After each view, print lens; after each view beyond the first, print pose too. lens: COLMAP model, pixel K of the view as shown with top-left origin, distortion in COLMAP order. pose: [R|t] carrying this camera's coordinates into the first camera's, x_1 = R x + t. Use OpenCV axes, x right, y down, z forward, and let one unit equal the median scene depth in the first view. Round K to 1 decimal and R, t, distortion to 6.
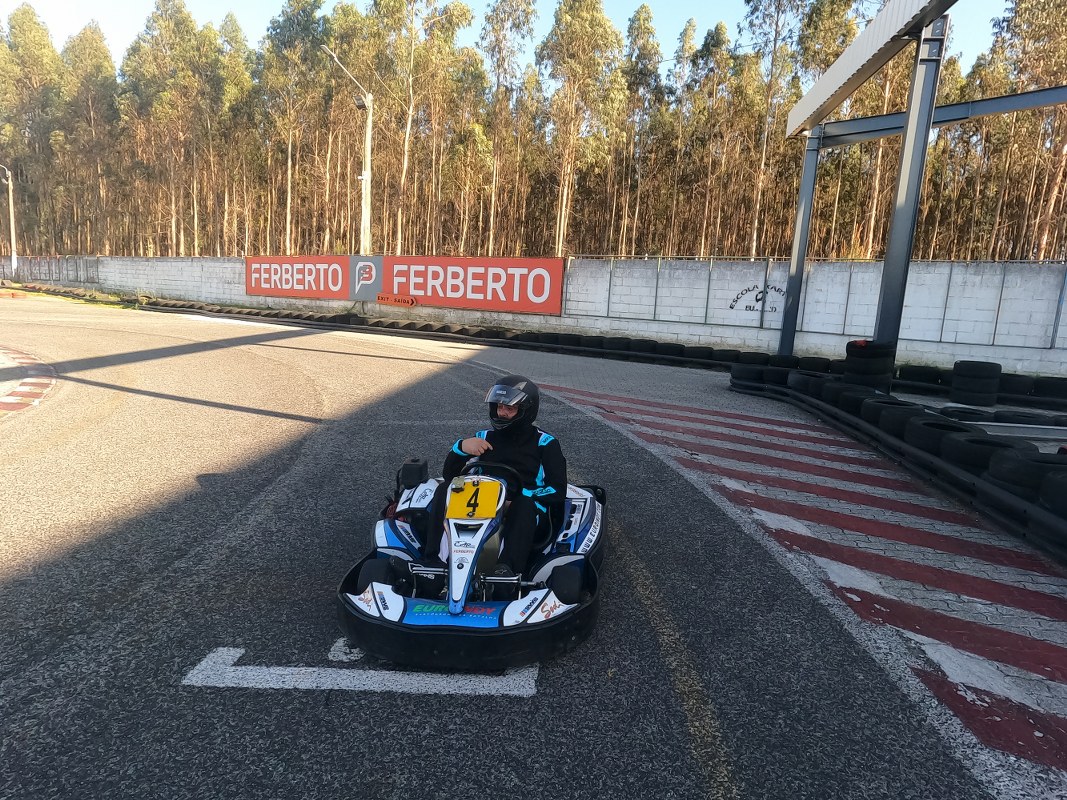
lens RADIAL K [[660.5, 0, 533.5], [0, 660.5, 400.0], [0, 0, 1]] dist [-0.015219, 0.000946]
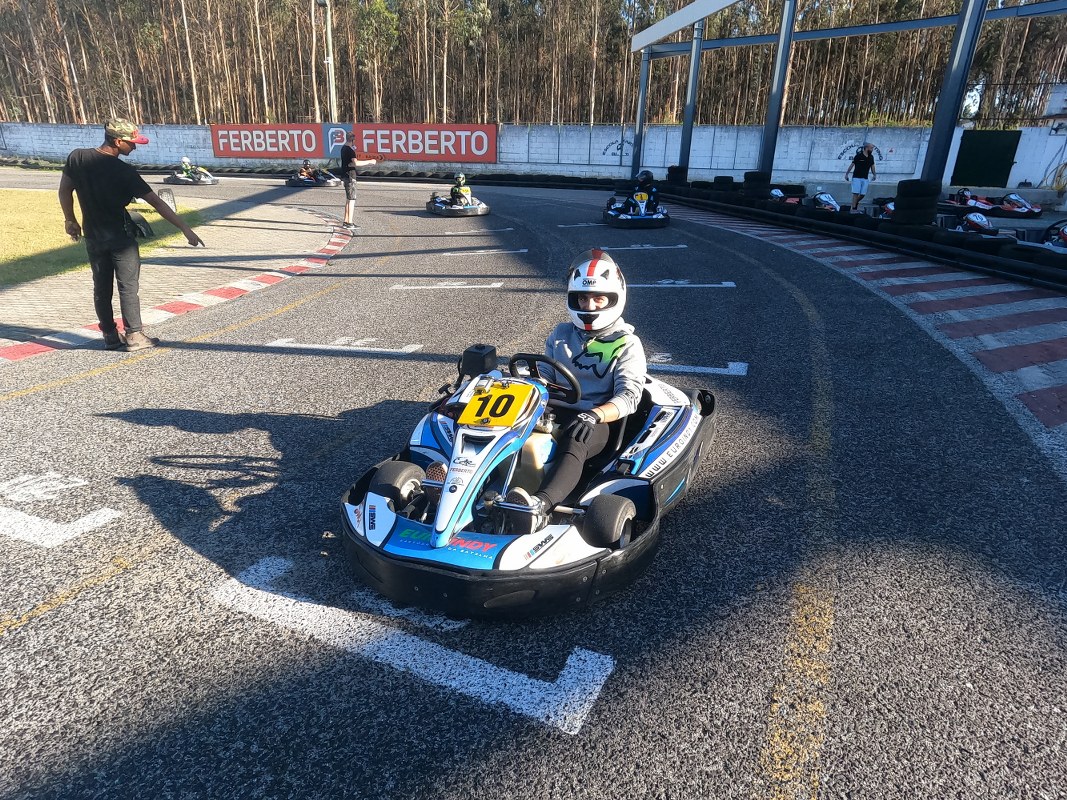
lens RADIAL K [[663.9, 0, 533.5], [0, 663.9, 400.0], [0, 0, 1]] dist [-0.037432, 0.035810]
pose [[0.963306, -0.117947, 0.241104, -0.295870], [0.066560, 0.975191, 0.211123, 0.088714], [-0.260023, -0.187328, 0.947257, -0.571479]]
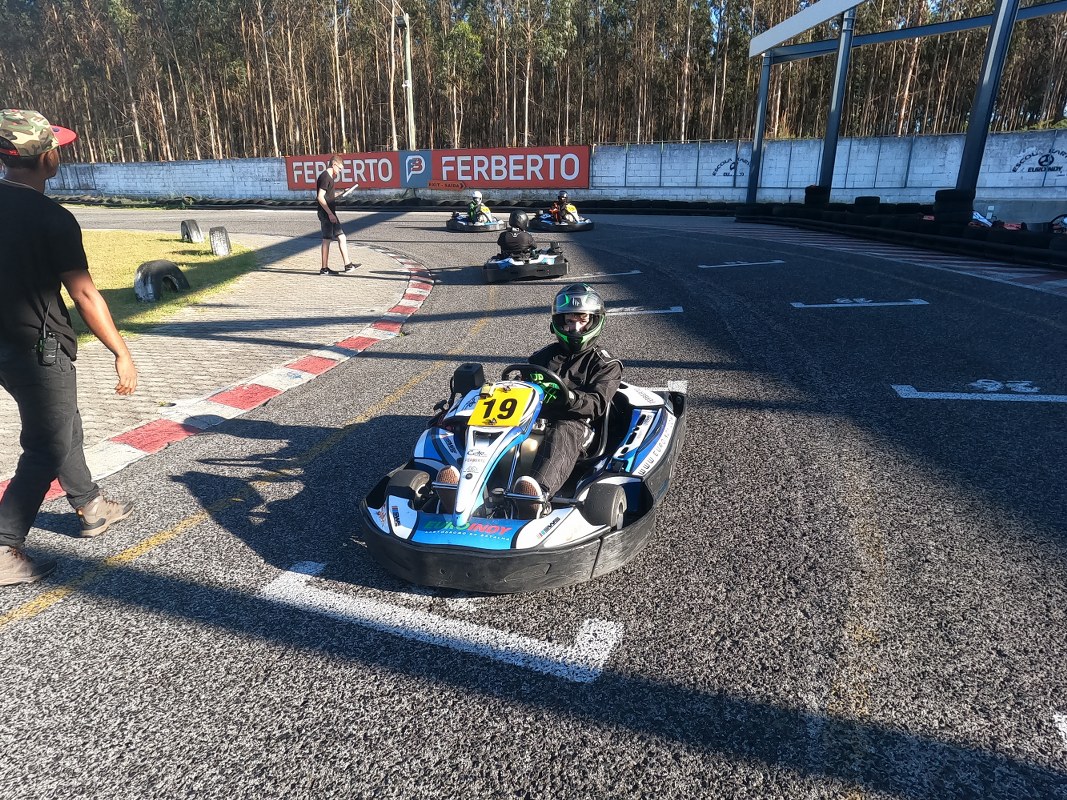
lens RADIAL K [[660.5, 0, 533.5], [0, 660.5, 400.0], [0, 0, 1]] dist [-0.015219, 0.000946]
pose [[0.984223, -0.103717, 0.143343, -0.298360], [0.078908, 0.982443, 0.169056, 0.062916], [-0.158361, -0.155078, 0.975127, -0.386116]]
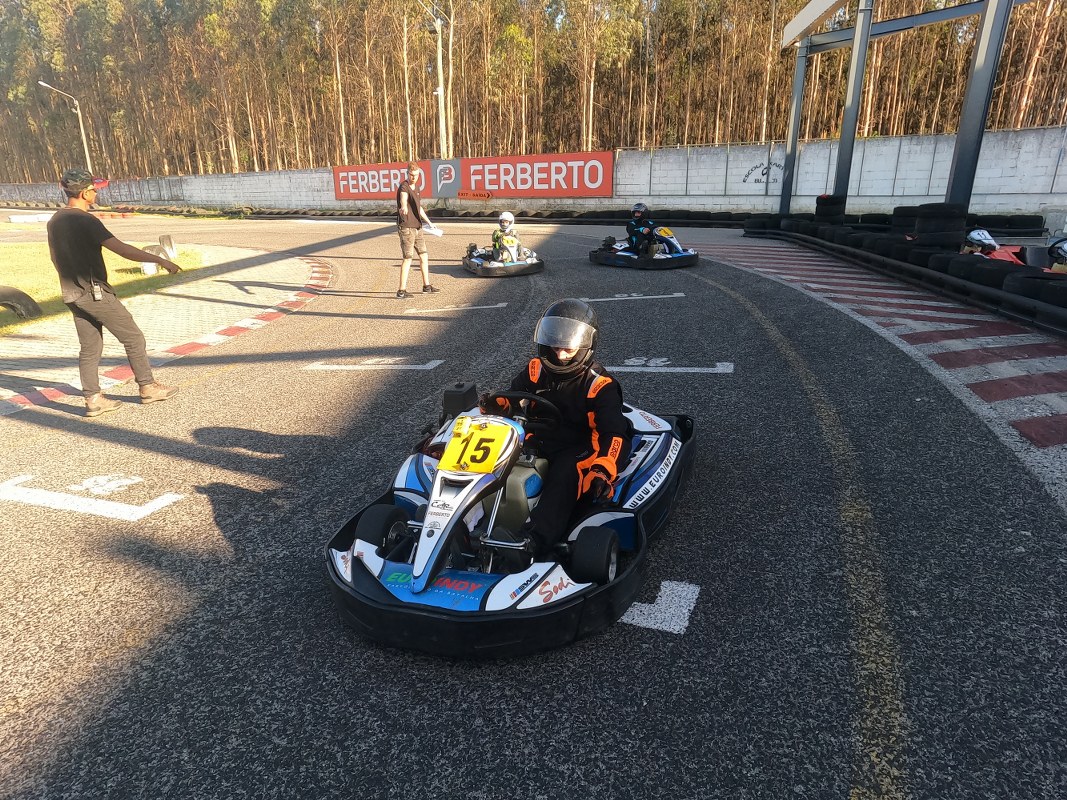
lens RADIAL K [[660.5, 0, 533.5], [0, 660.5, 400.0], [0, 0, 1]] dist [-0.015219, 0.000946]
pose [[0.997843, -0.059573, -0.027573, -0.094377], [0.063090, 0.986349, 0.152104, 0.054472], [0.018135, -0.153515, 0.987980, -0.321996]]
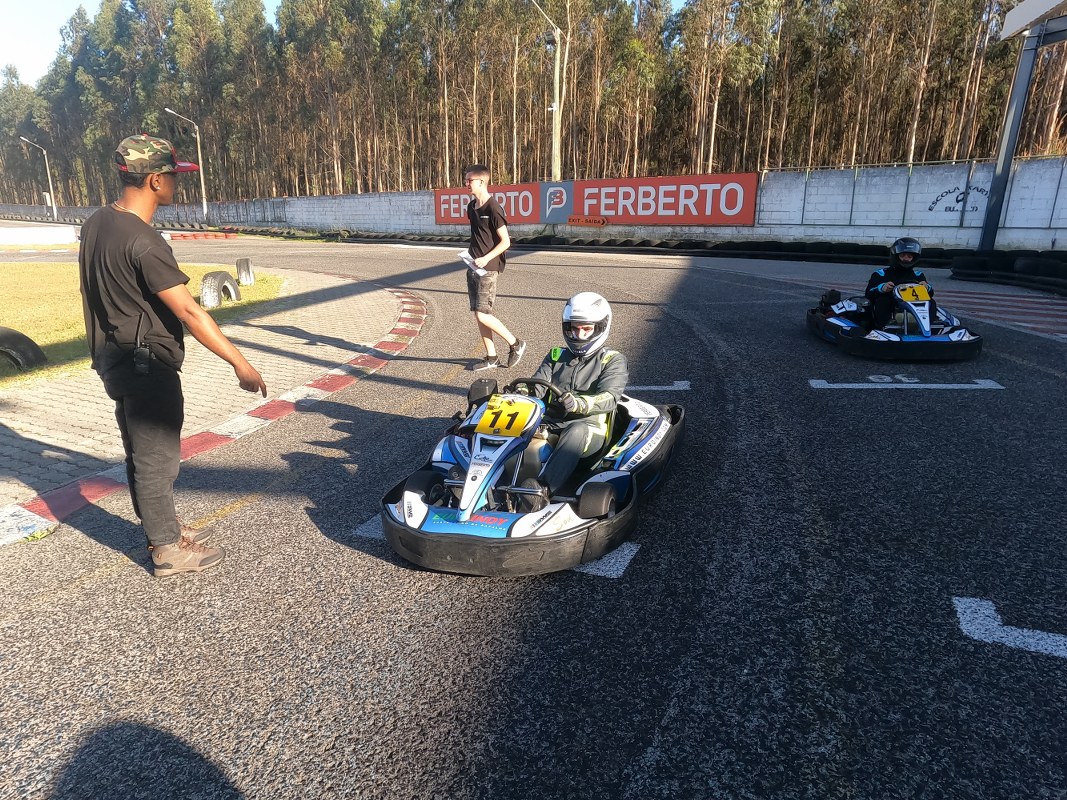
lens RADIAL K [[660.5, 0, 533.5], [0, 660.5, 400.0], [0, 0, 1]] dist [-0.015219, 0.000946]
pose [[0.988291, -0.010146, -0.152242, -0.145985], [0.026615, 0.993953, 0.106532, 0.031078], [0.150241, -0.109337, 0.982585, -0.153743]]
